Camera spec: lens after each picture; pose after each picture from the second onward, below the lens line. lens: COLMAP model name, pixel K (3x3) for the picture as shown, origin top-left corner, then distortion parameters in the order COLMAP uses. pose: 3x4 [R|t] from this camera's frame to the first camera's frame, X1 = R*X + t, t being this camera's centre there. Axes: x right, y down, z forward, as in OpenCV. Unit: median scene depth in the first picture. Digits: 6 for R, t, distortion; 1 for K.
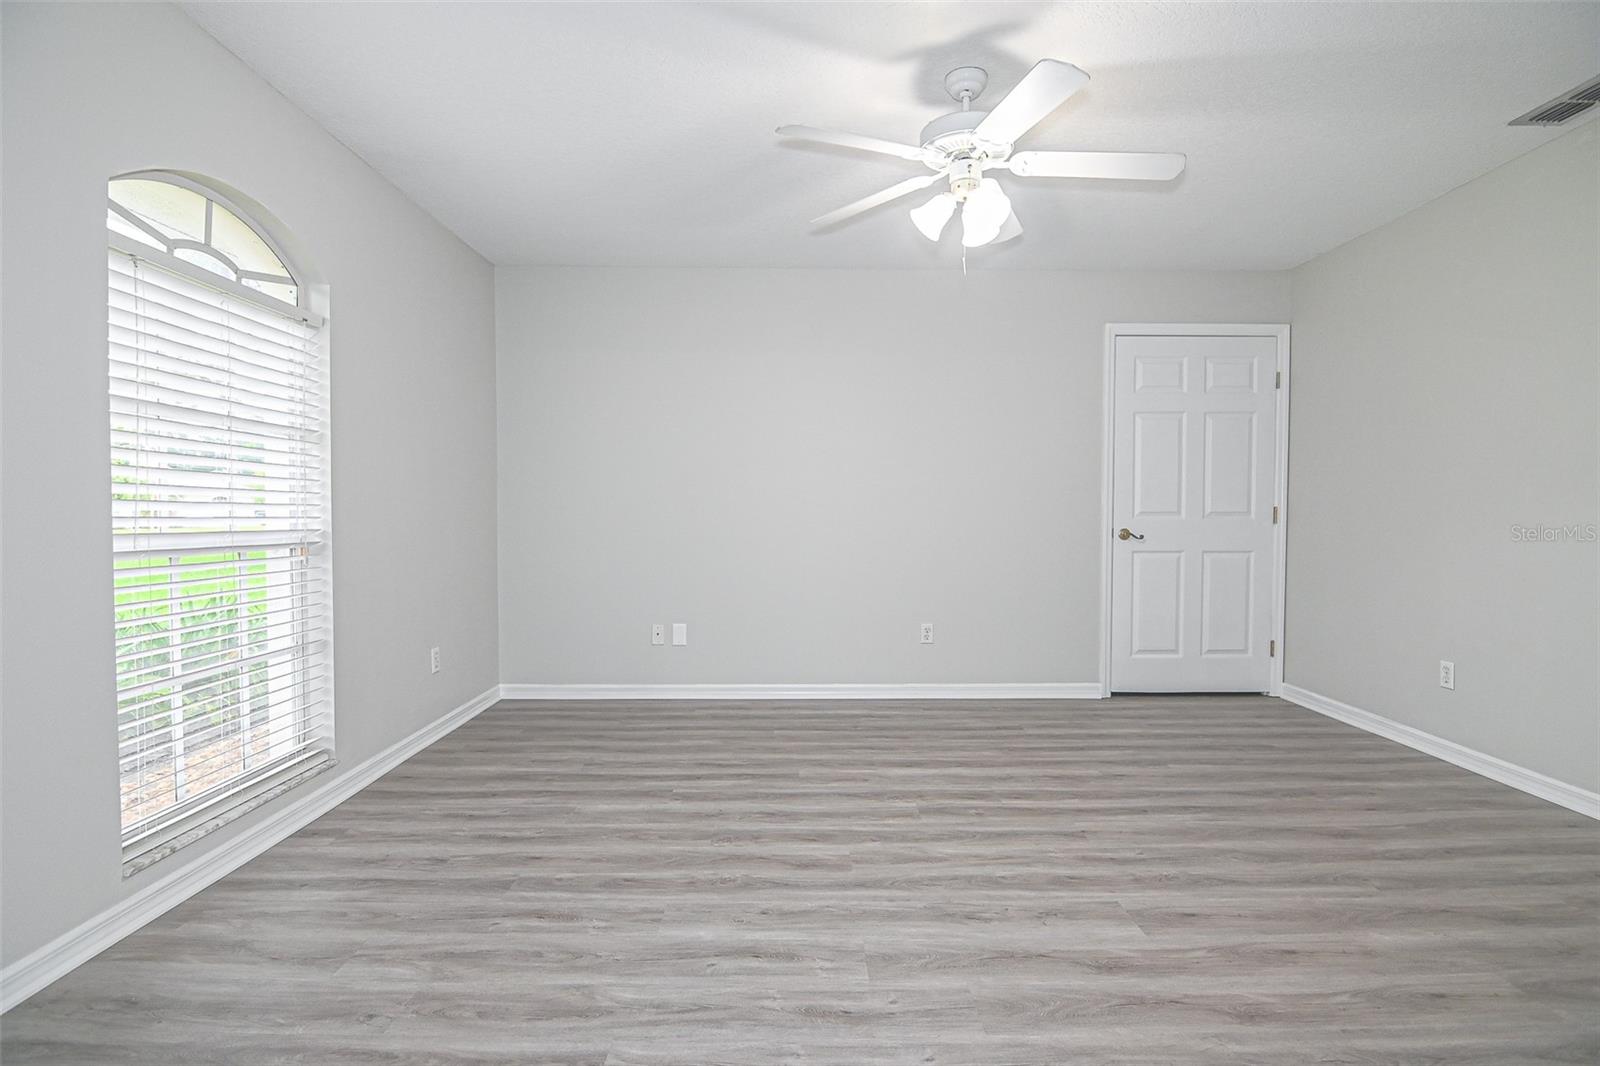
lens RADIAL K [[791.6, 0, 800.0], [0, 791.6, 533.0], [0, 0, 1]] dist [-0.005162, -0.012163]
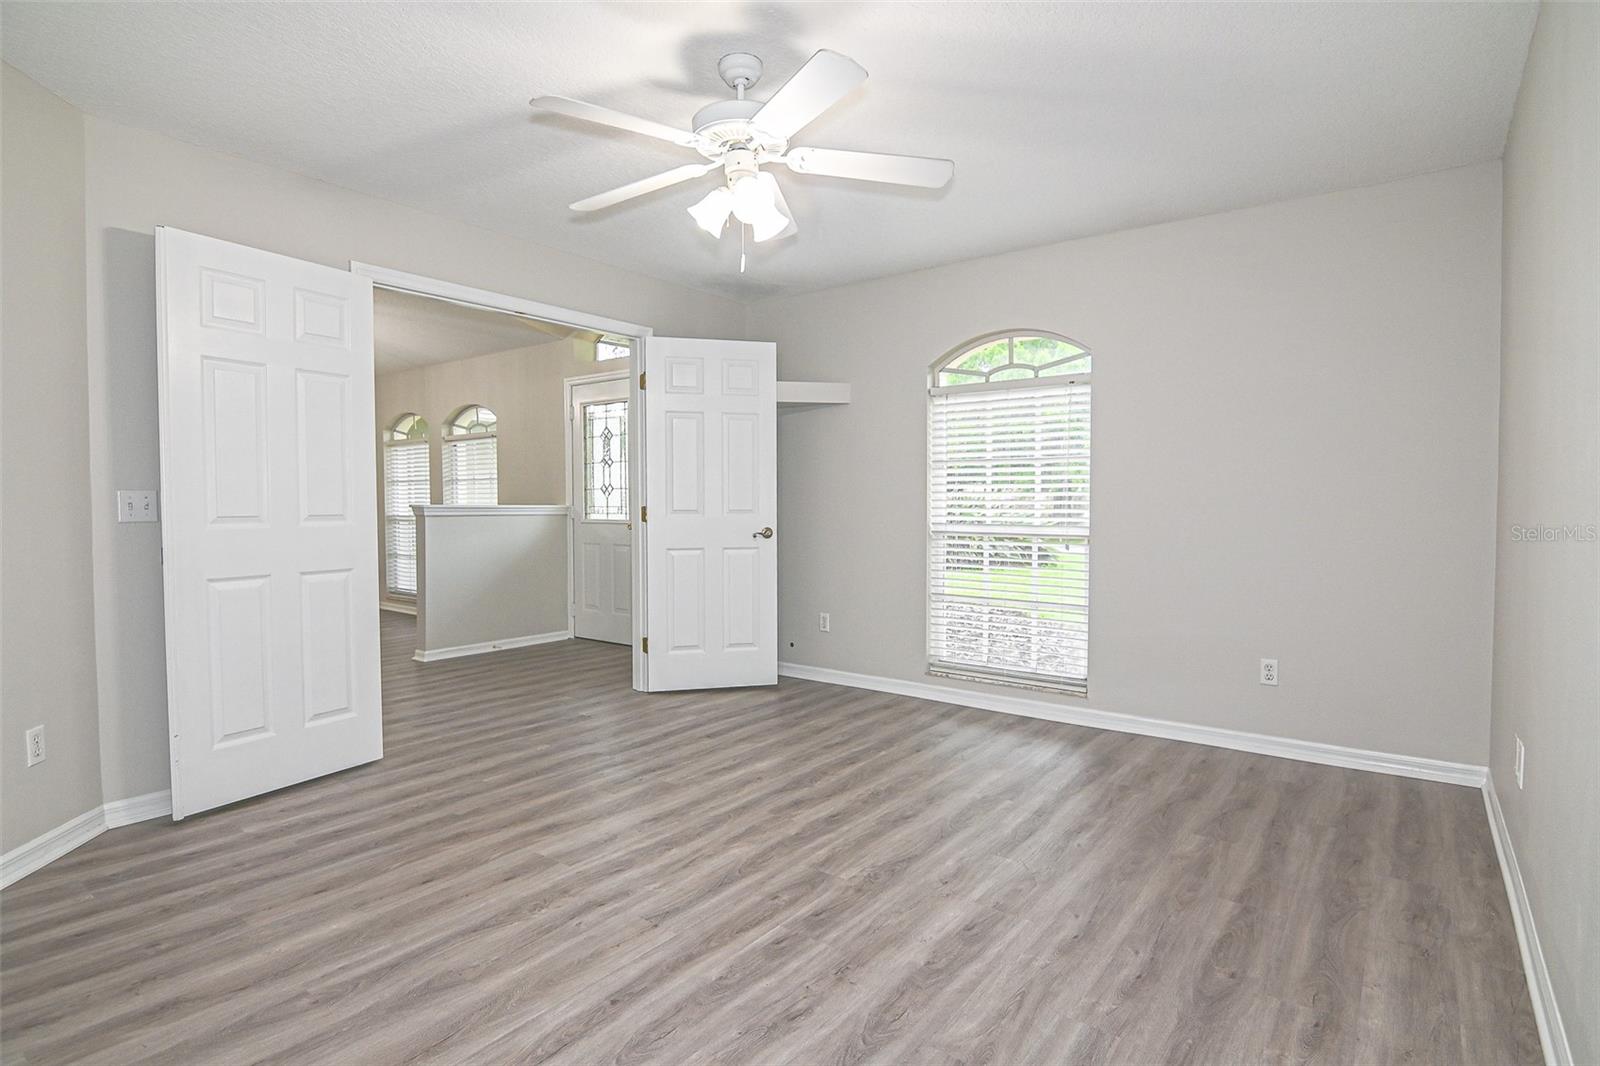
lens RADIAL K [[812.1, 0, 806.4], [0, 812.1, 527.3], [0, 0, 1]] dist [-0.003017, -0.009798]
pose [[-0.610515, 0.024334, -0.791631, 1.007547], [-0.020753, 0.998693, 0.046704, -0.074278], [0.791733, 0.044942, -0.609212, 1.783455]]
